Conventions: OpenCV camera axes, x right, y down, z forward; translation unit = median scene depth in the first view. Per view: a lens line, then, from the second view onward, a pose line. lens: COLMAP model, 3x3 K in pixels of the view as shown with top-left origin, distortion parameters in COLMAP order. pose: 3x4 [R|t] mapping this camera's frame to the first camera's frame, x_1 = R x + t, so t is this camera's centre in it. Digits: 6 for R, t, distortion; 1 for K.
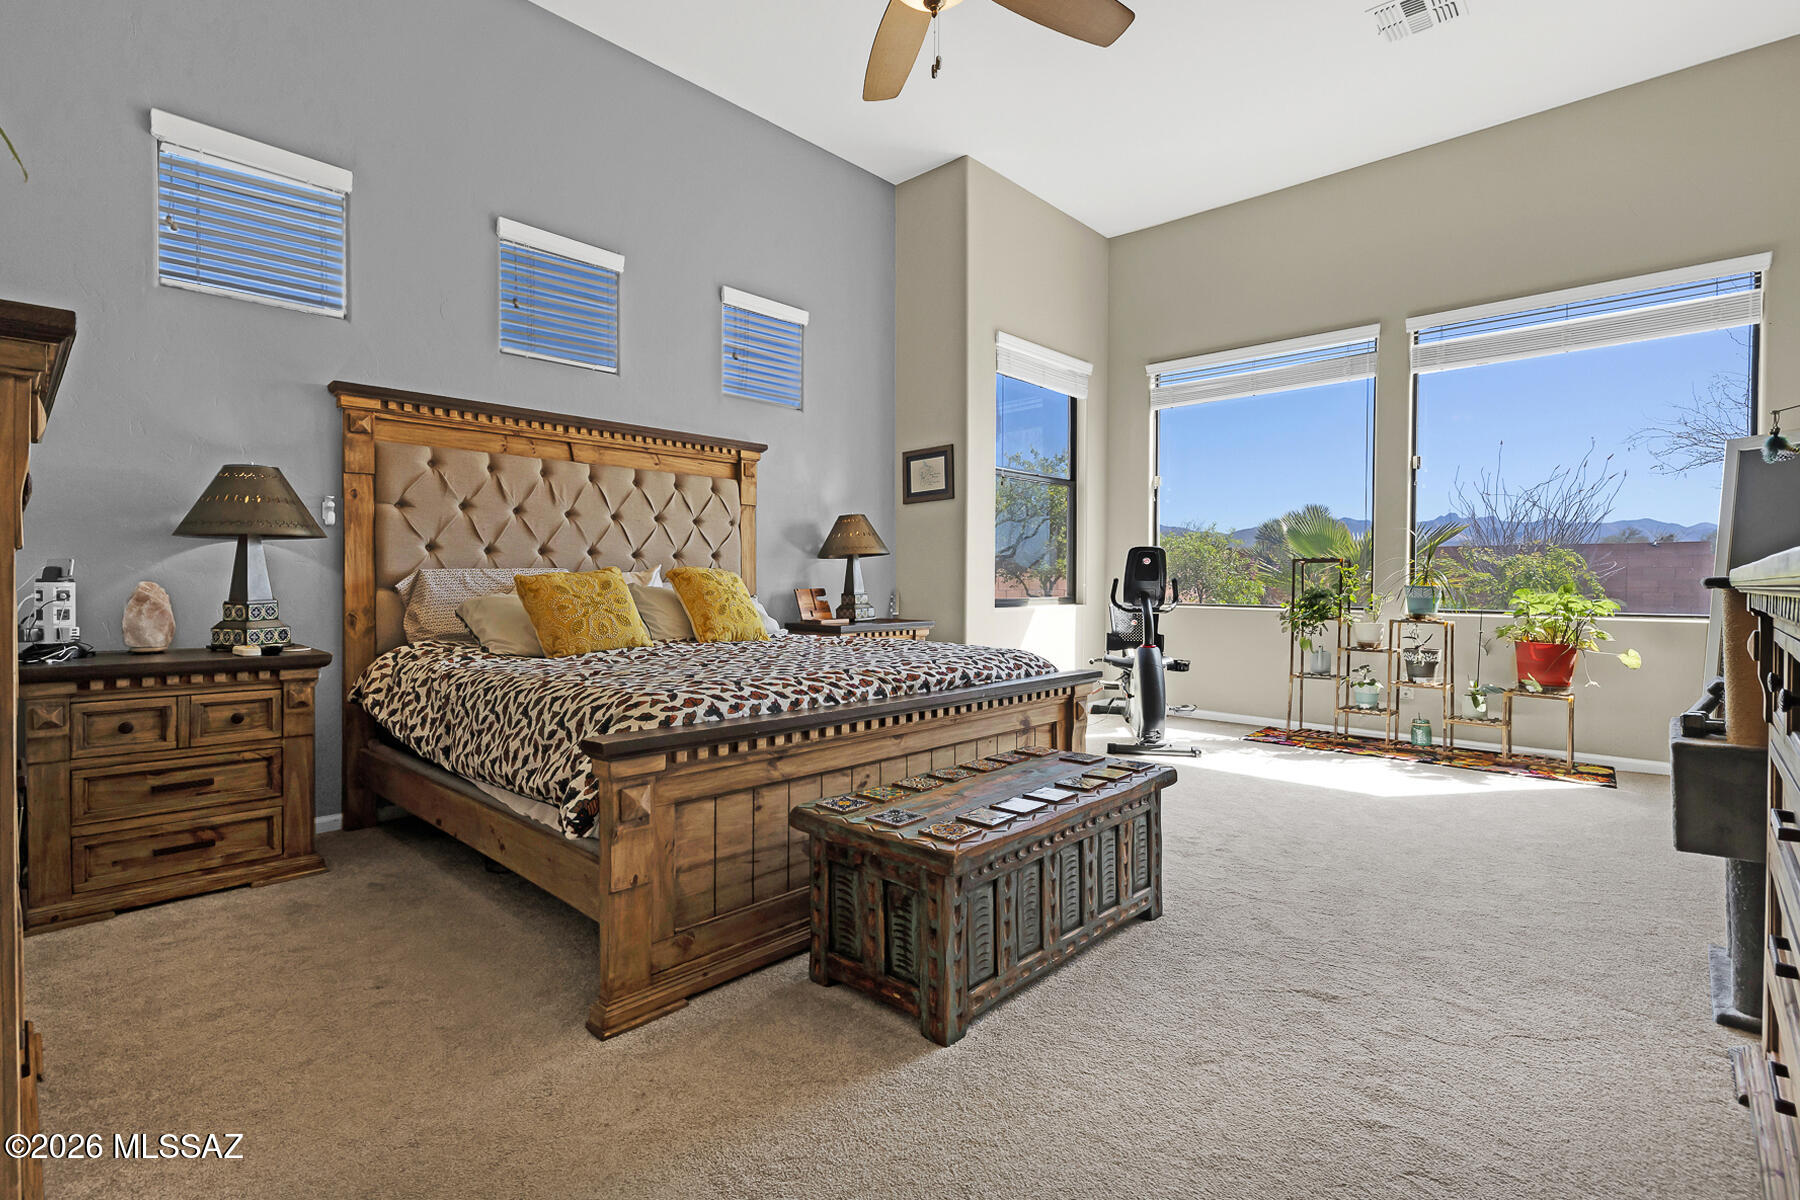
lens RADIAL K [[836.6, 0, 861.7], [0, 836.6, 605.8], [0, 0, 1]] dist [-0.013005, -0.000067]
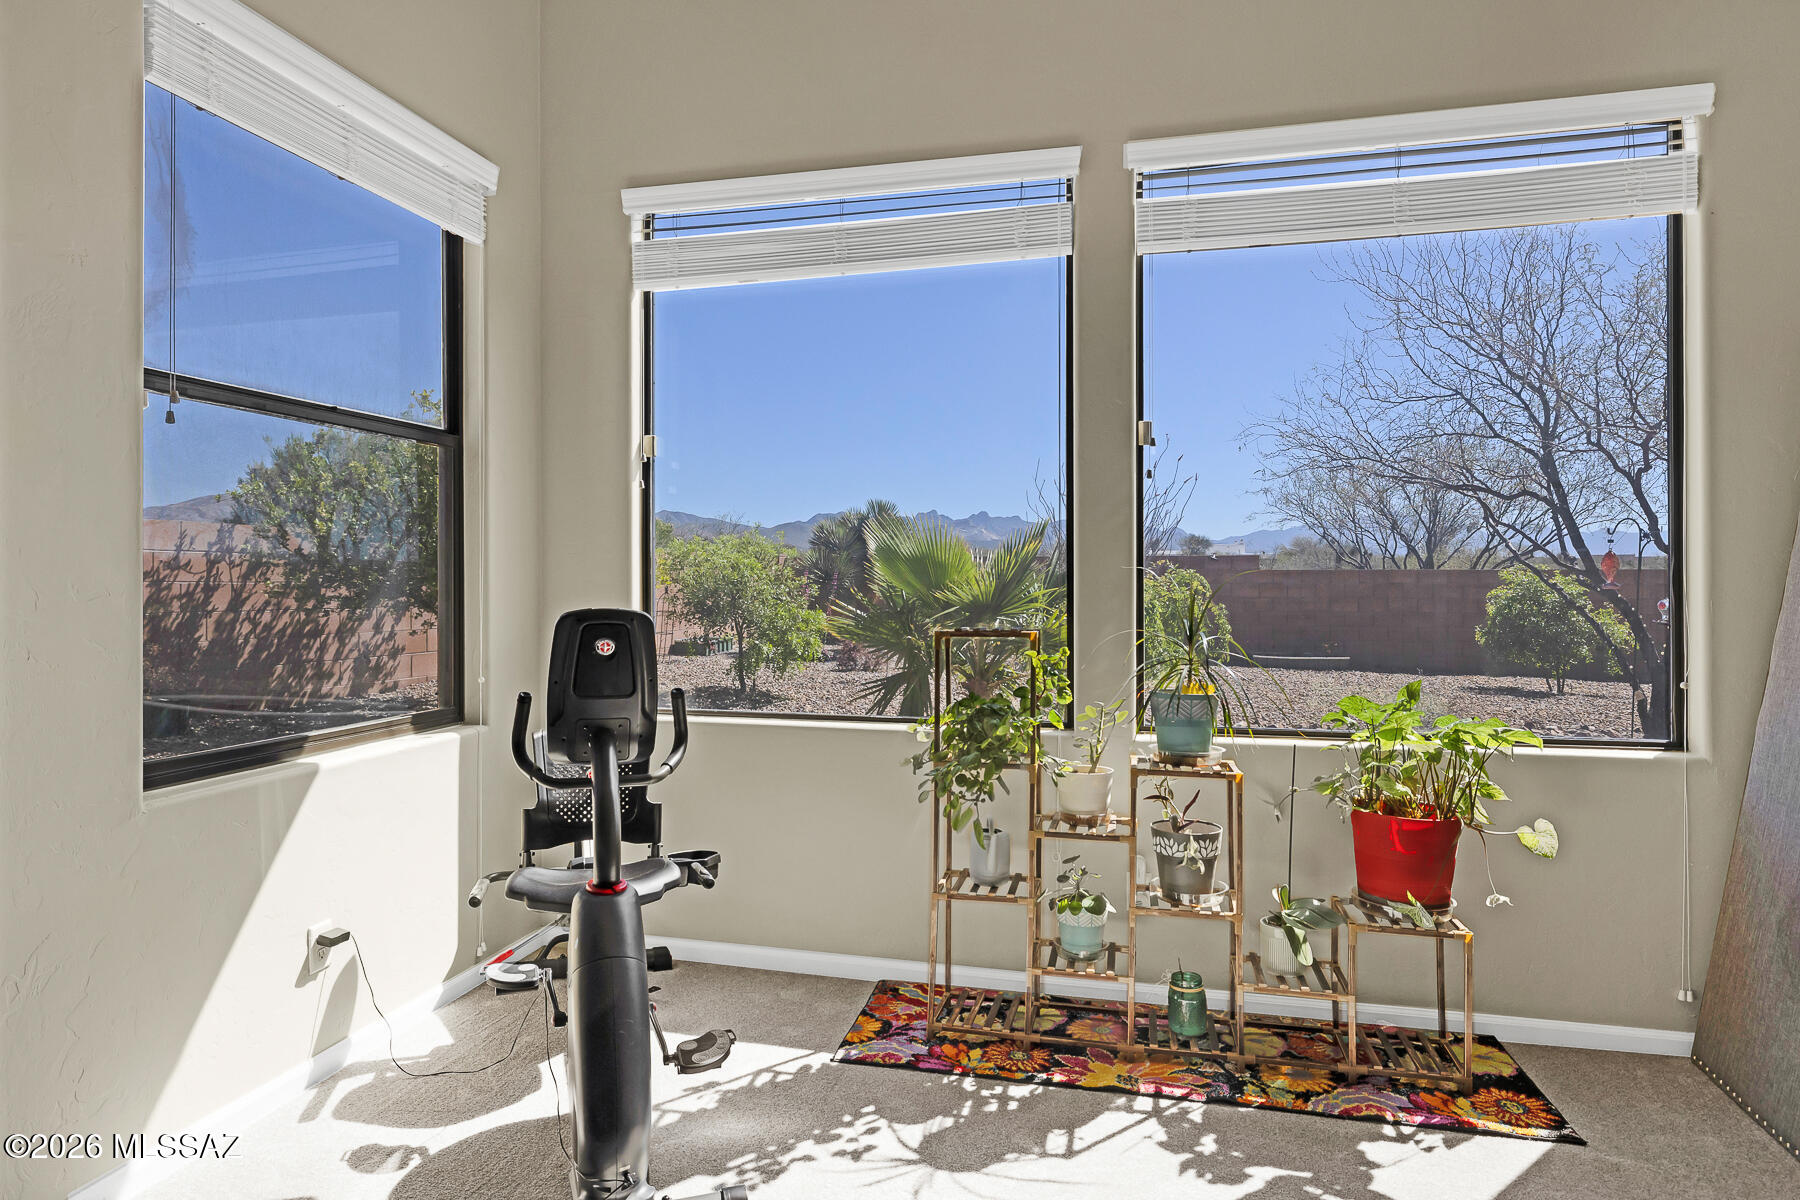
lens RADIAL K [[1150.2, 0, 899.9], [0, 1150.2, 584.3], [0, 0, 1]] dist [0.000968, 0.000728]
pose [[0.866001, 0.001672, 0.500040, 0.197306], [0.016846, 0.999329, -0.032517, -0.062680], [-0.499759, 0.036583, 0.865392, 0.485387]]
